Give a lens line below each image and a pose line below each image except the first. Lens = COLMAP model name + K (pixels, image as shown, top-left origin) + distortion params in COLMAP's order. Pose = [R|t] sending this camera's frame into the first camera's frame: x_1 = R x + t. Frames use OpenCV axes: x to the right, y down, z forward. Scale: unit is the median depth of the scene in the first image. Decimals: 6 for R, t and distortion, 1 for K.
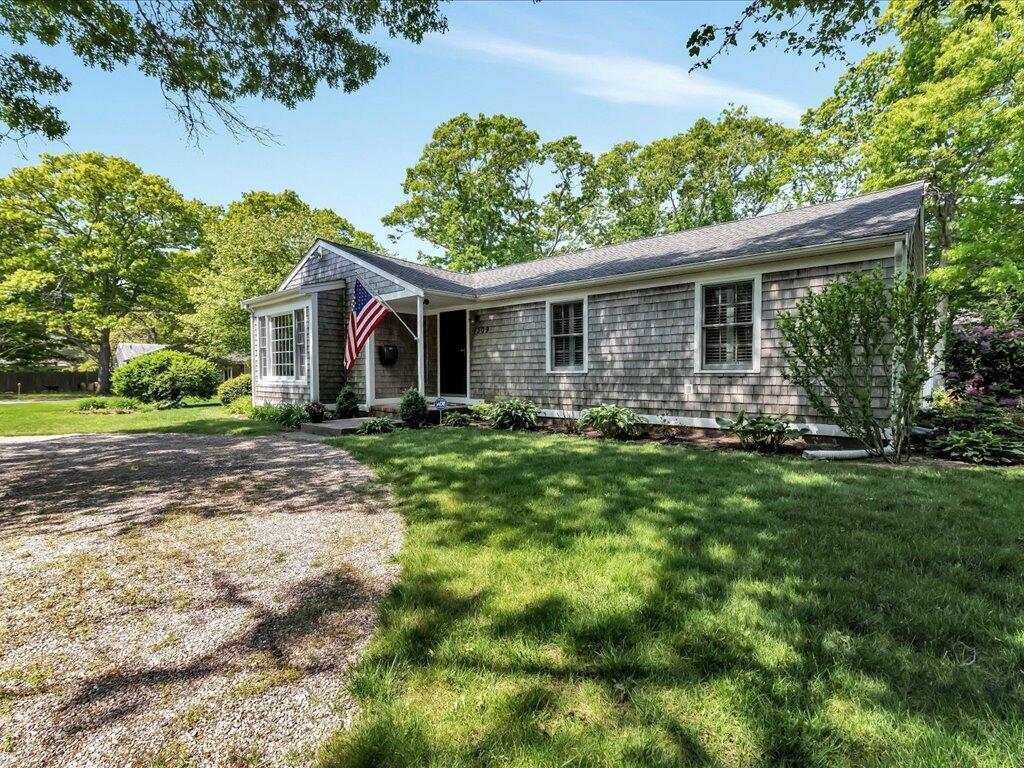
lens RADIAL K [[493.6, 0, 508.1], [0, 493.6, 385.1], [0, 0, 1]] dist [-0.002344, 0.000200]
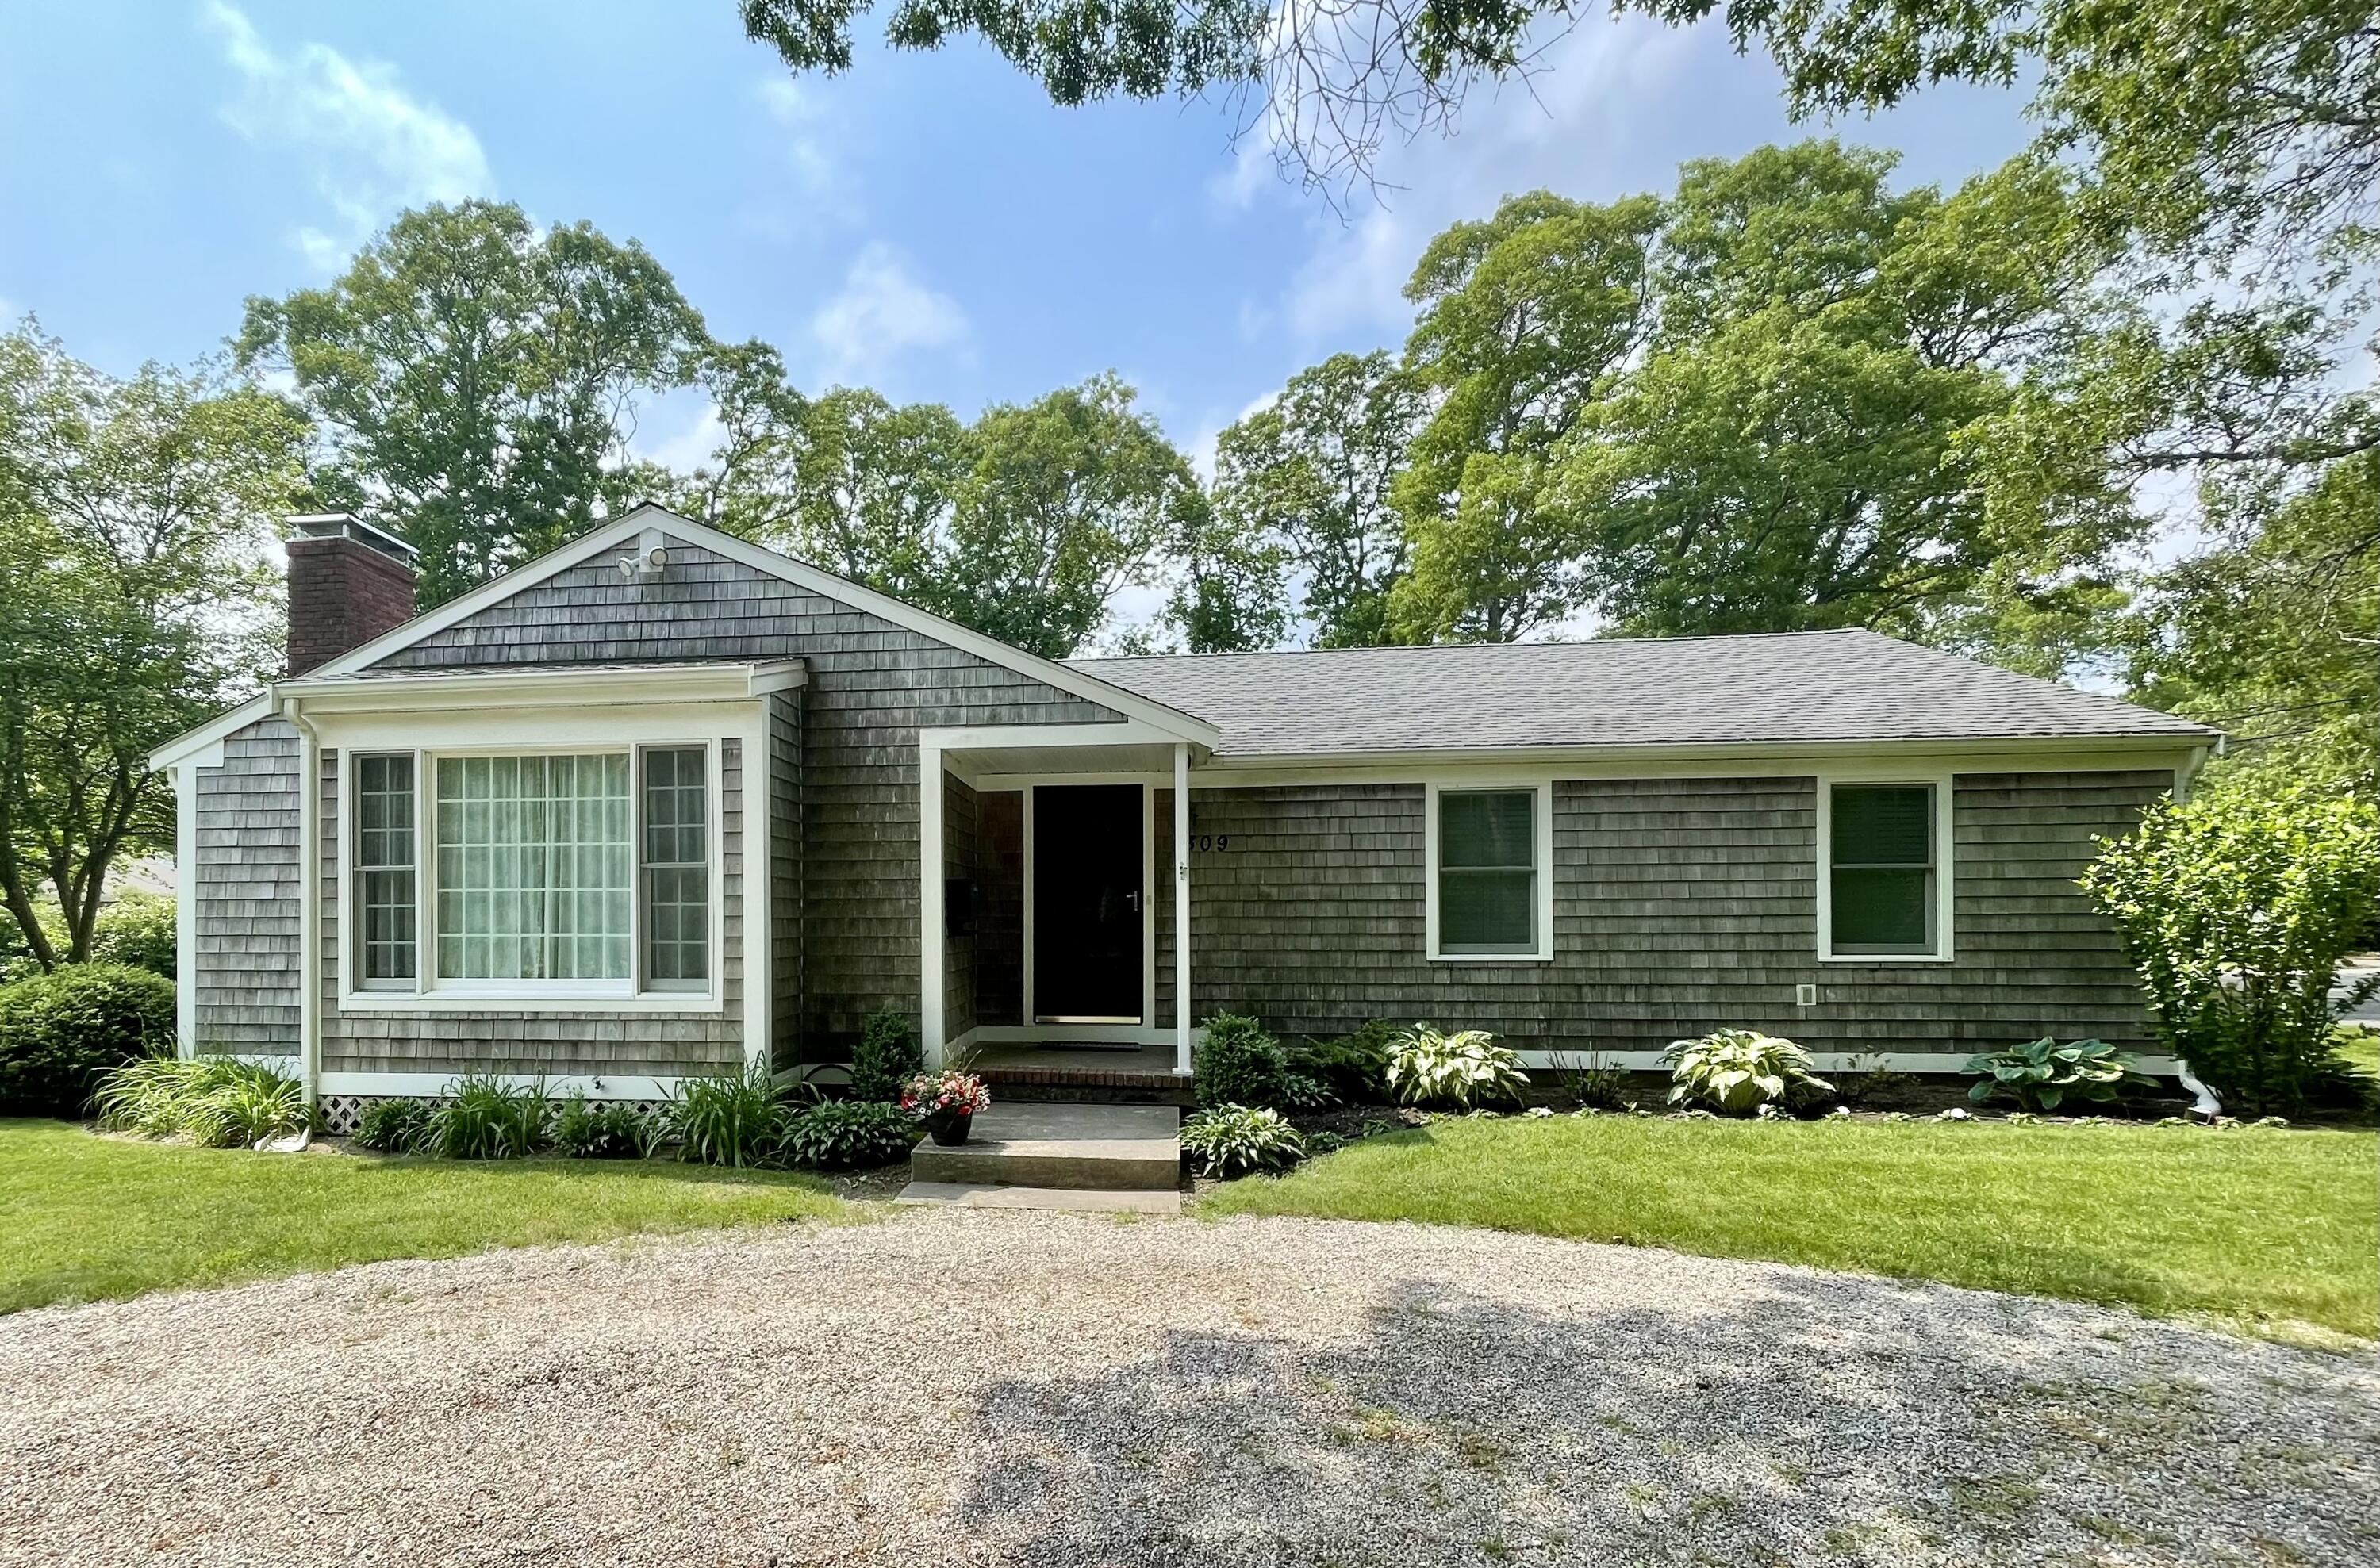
lens RADIAL K [[1153.7, 0, 1021.4], [0, 1153.7, 897.6], [0, 0, 1]] dist [-0.002594, -0.000407]
pose [[0.826202, 0.009913, 0.563287, -0.637627], [0.012879, 0.999252, -0.036475, -0.039336], [-0.563227, 0.037390, 0.825456, 0.347133]]
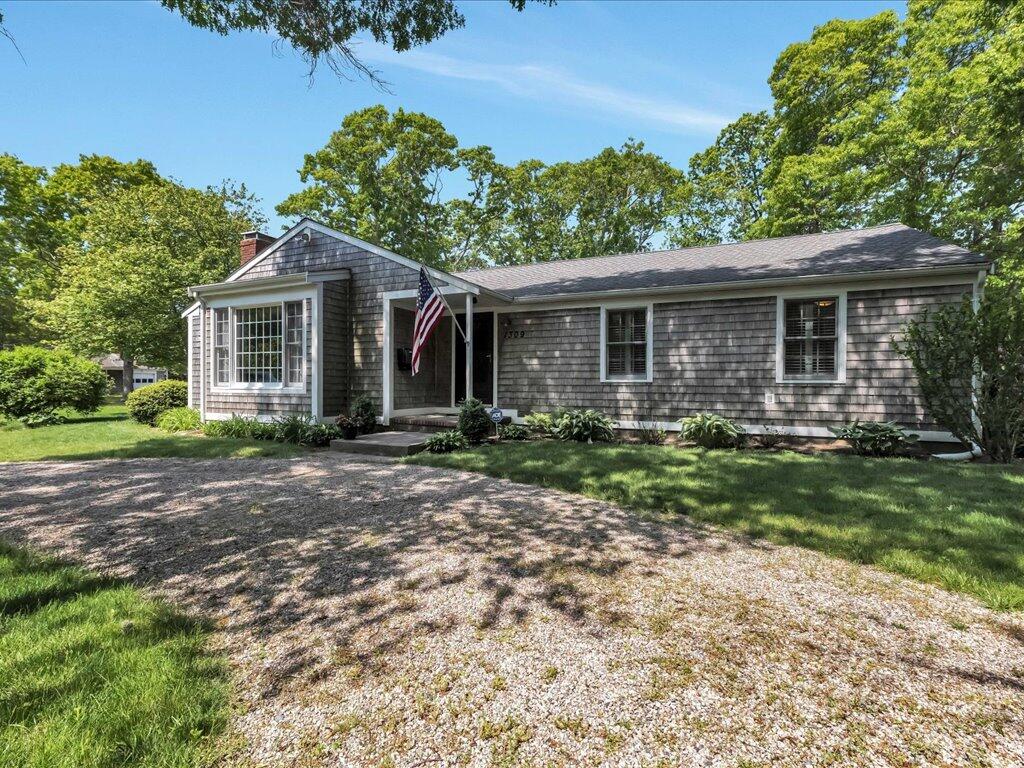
lens RADIAL K [[493.6, 0, 508.1], [0, 493.6, 385.1], [0, 0, 1]] dist [-0.002344, 0.000200]
pose [[0.956974, 0.009123, 0.290030, -0.322026], [-0.002718, 0.999744, -0.022478, 0.003246], [-0.290161, 0.020723, 0.956754, 0.117671]]
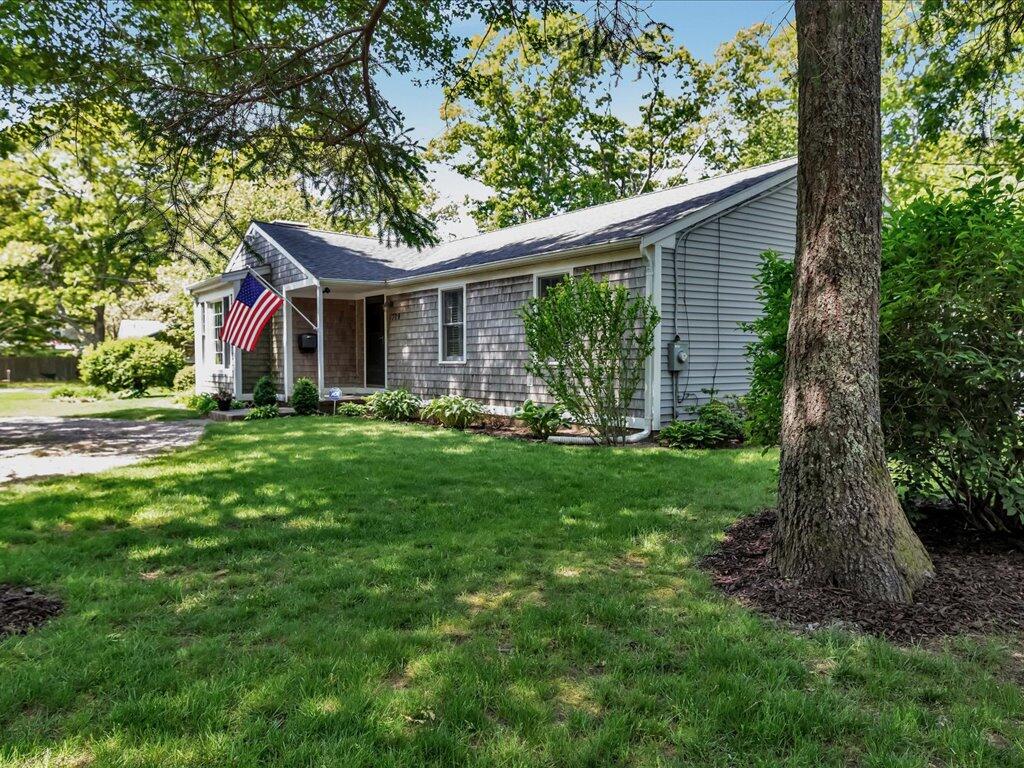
lens RADIAL K [[769.3, 0, 507.8], [0, 769.3, 380.4], [0, 0, 1]] dist [-0.006054, 0.006402]
pose [[0.974264, 0.008862, -0.225236, 0.469605], [-0.007476, 0.999947, 0.007009, -0.002840], [0.225286, -0.005145, 0.974279, -0.363438]]
